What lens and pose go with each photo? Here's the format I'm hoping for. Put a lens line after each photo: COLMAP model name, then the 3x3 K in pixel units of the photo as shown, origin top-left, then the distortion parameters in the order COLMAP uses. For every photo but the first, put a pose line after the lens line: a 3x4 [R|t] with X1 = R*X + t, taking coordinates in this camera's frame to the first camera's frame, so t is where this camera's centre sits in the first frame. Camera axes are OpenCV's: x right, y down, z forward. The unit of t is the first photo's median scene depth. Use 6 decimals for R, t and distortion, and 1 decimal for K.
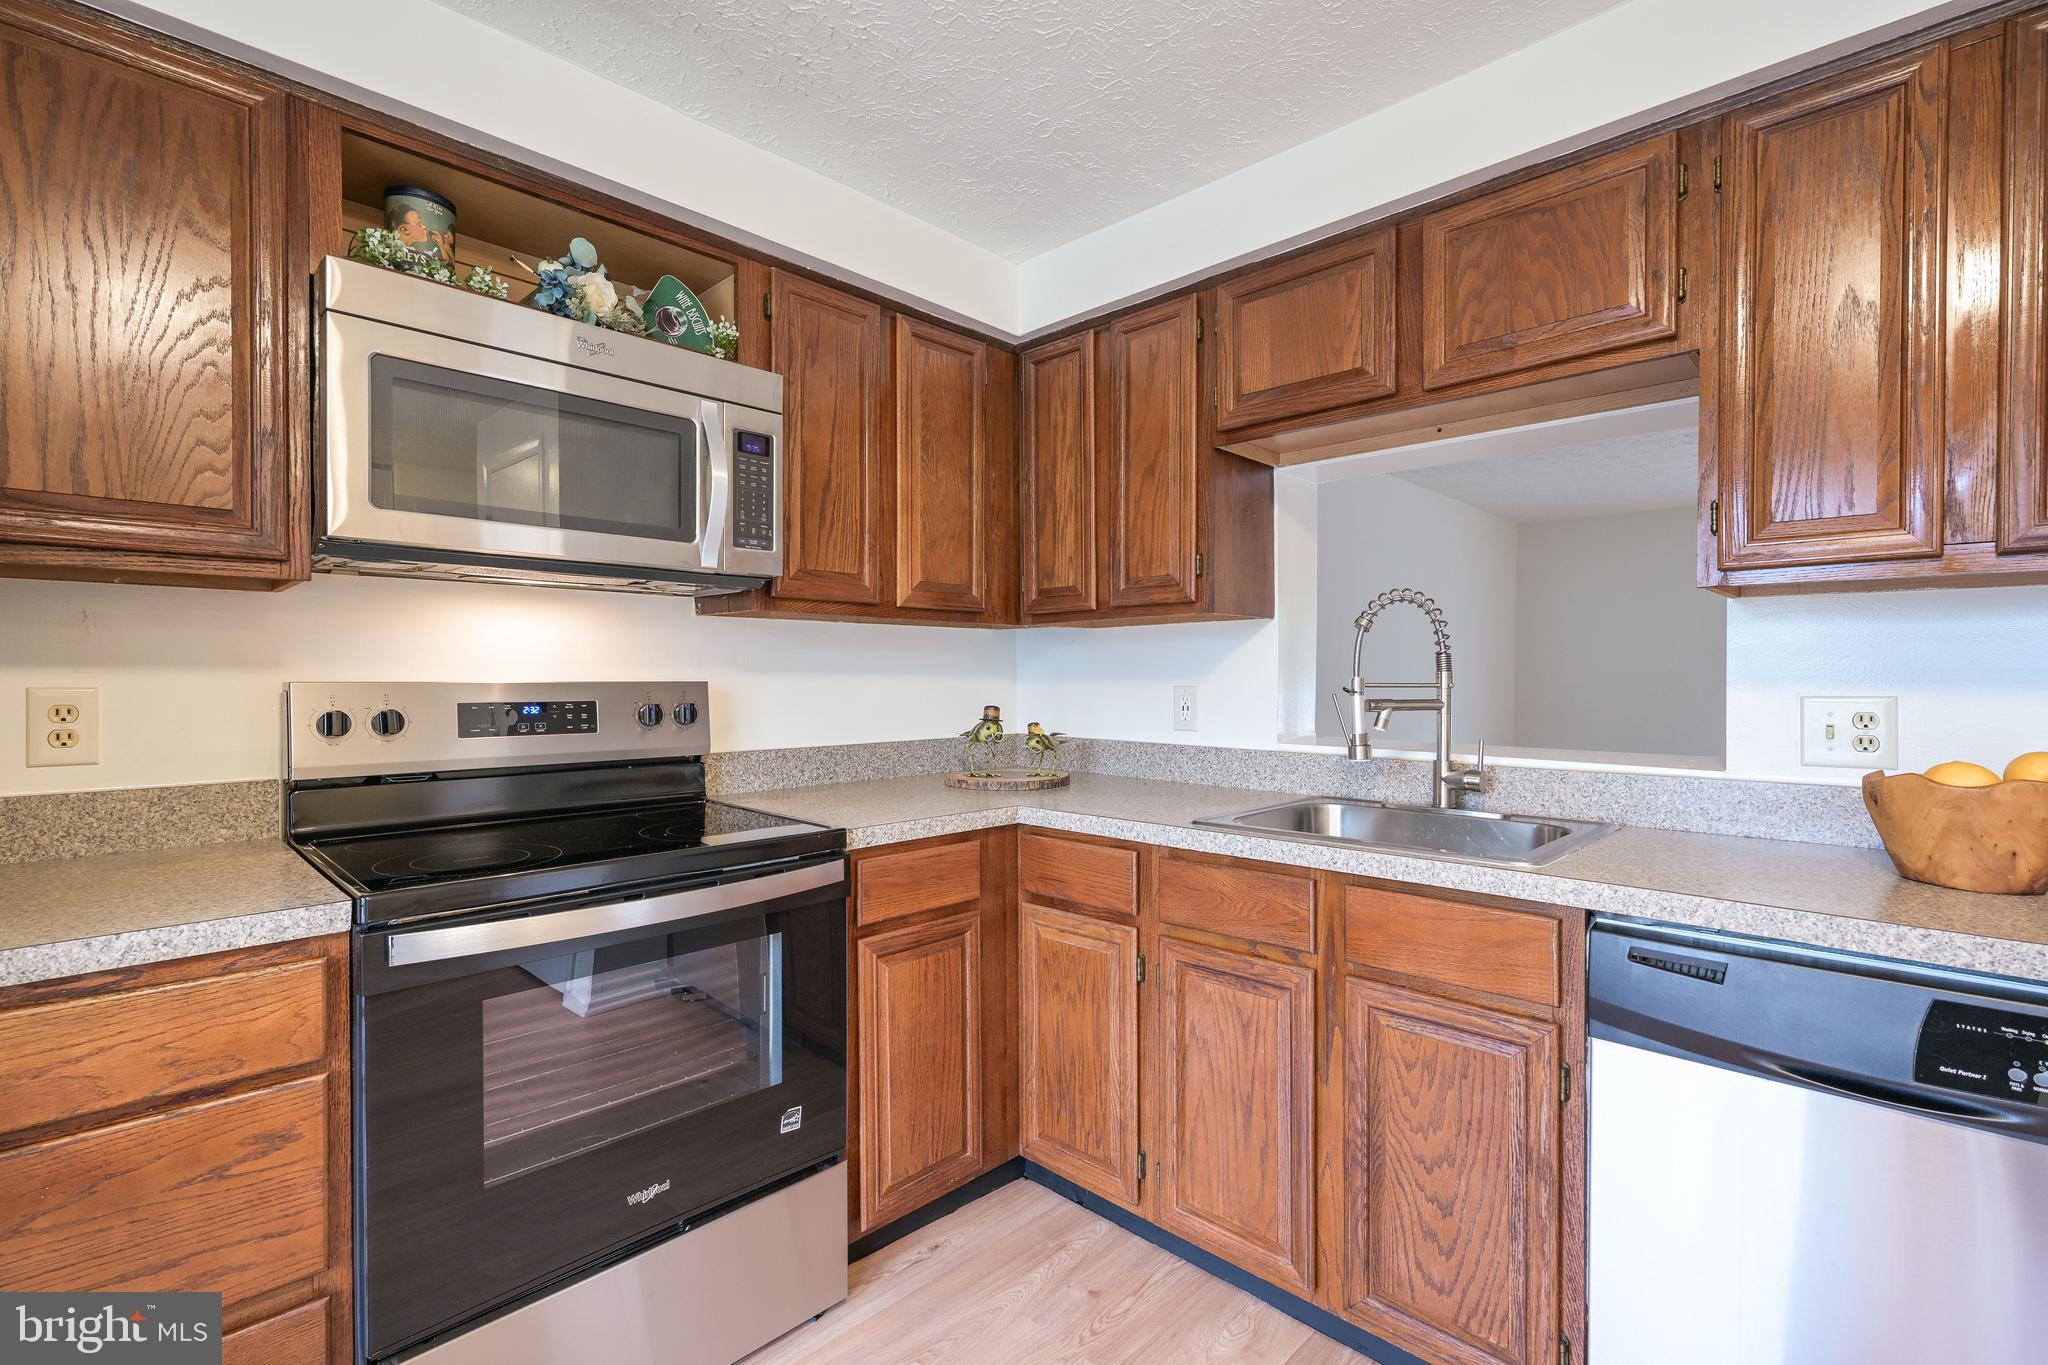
lens RADIAL K [[926.3, 0, 1026.4], [0, 926.3, 686.8], [0, 0, 1]] dist [-0.000681, 0.000467]
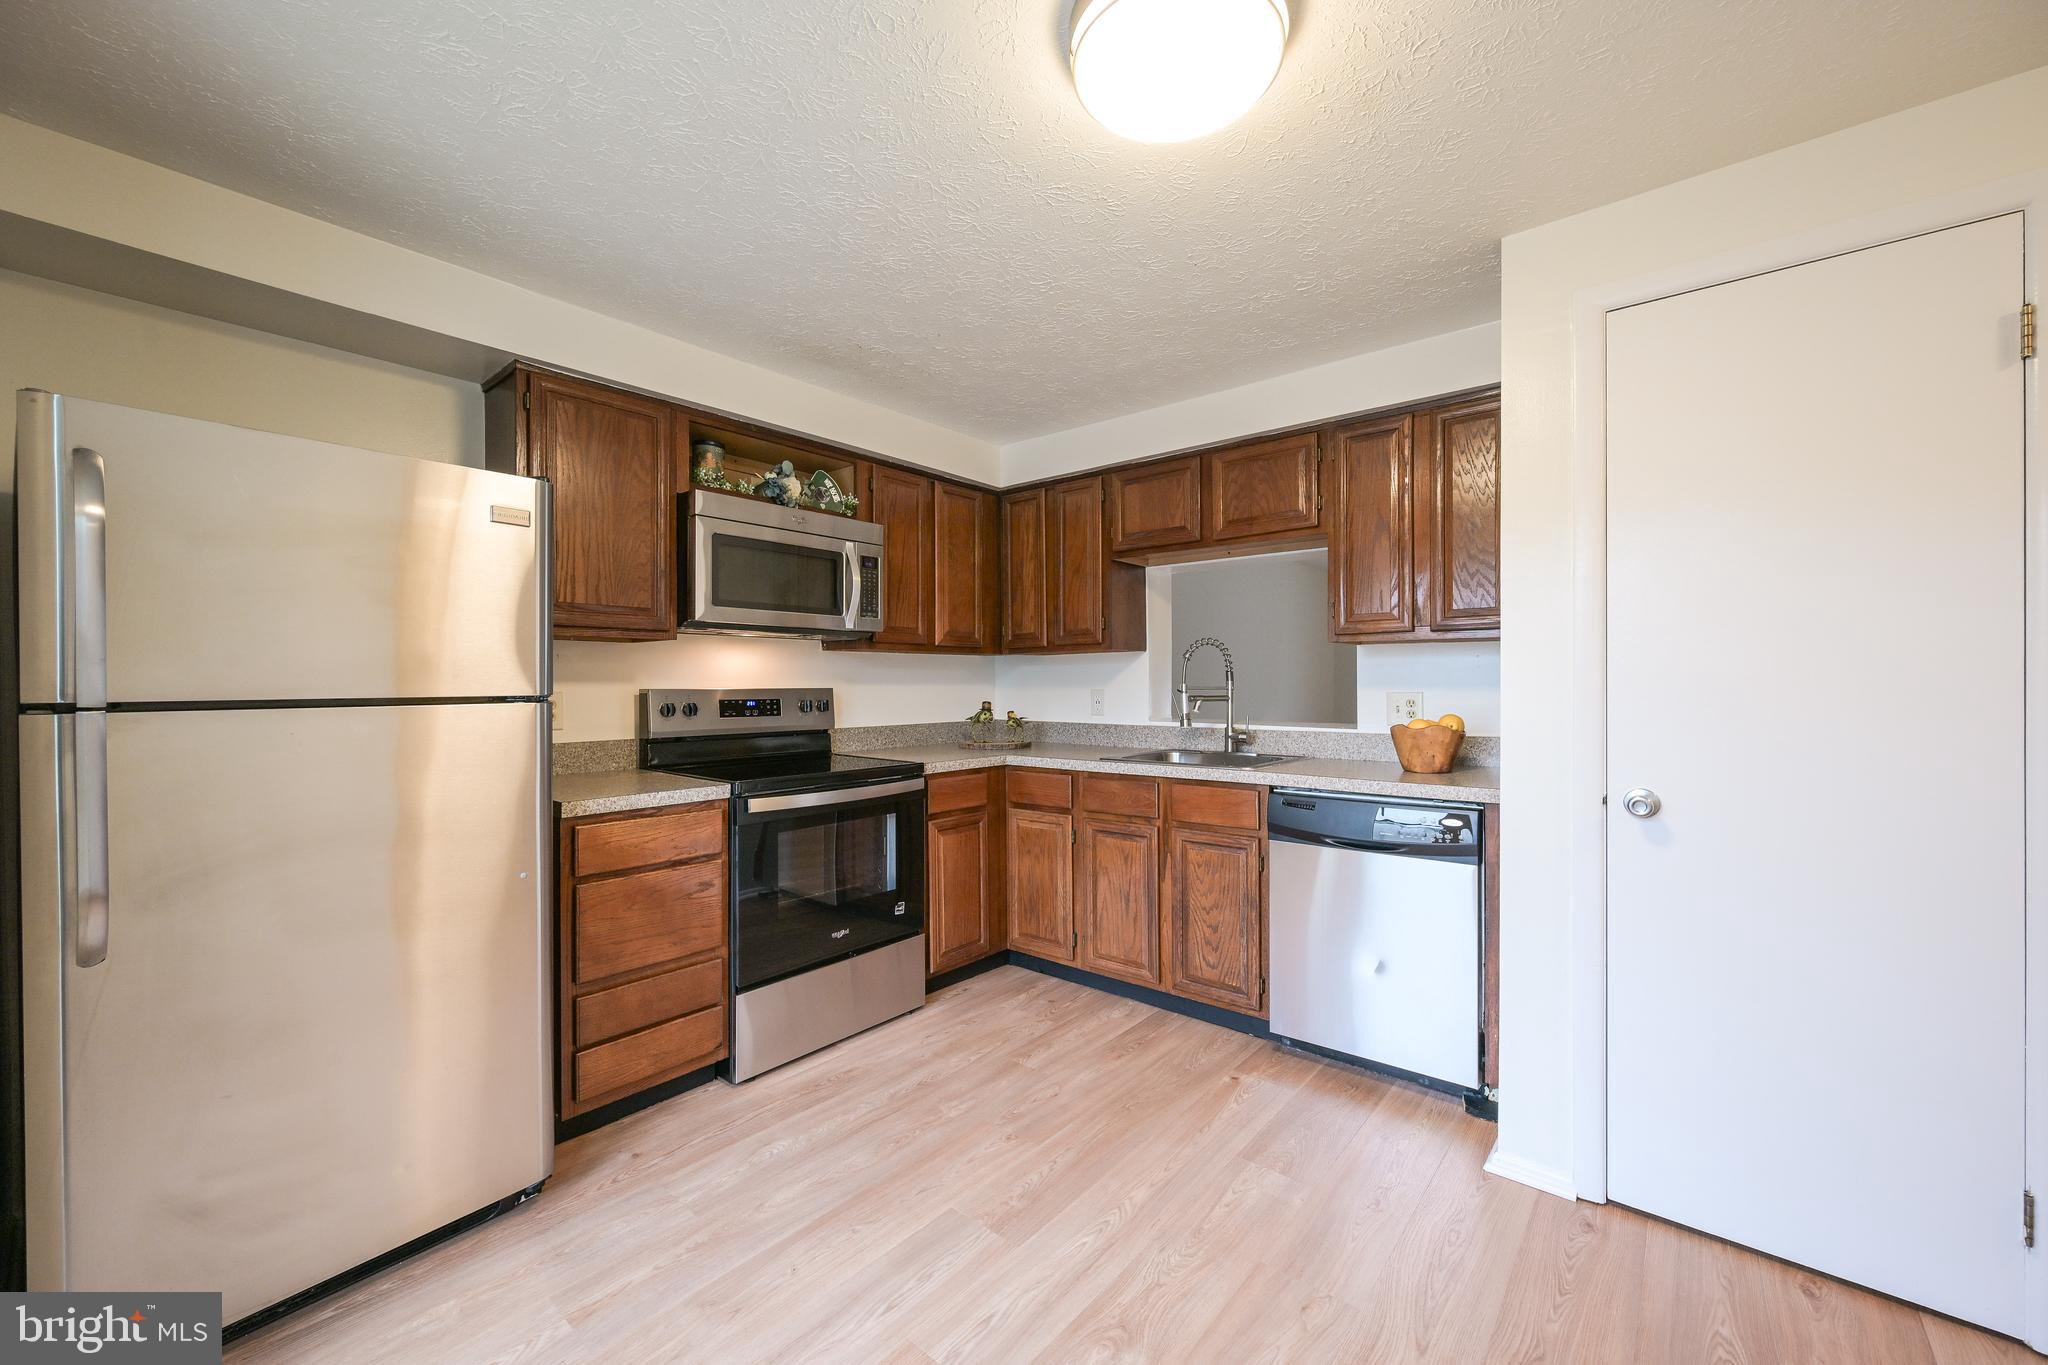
lens RADIAL K [[805.5, 0, 1025.5], [0, 805.5, 685.0], [0, 0, 1]] dist [-0.000865, -0.000686]
pose [[0.997450, -0.004340, 0.071240, -0.097987], [0.005045, 0.999940, -0.009721, 0.006393], [-0.071193, 0.010056, 0.997412, -0.687862]]
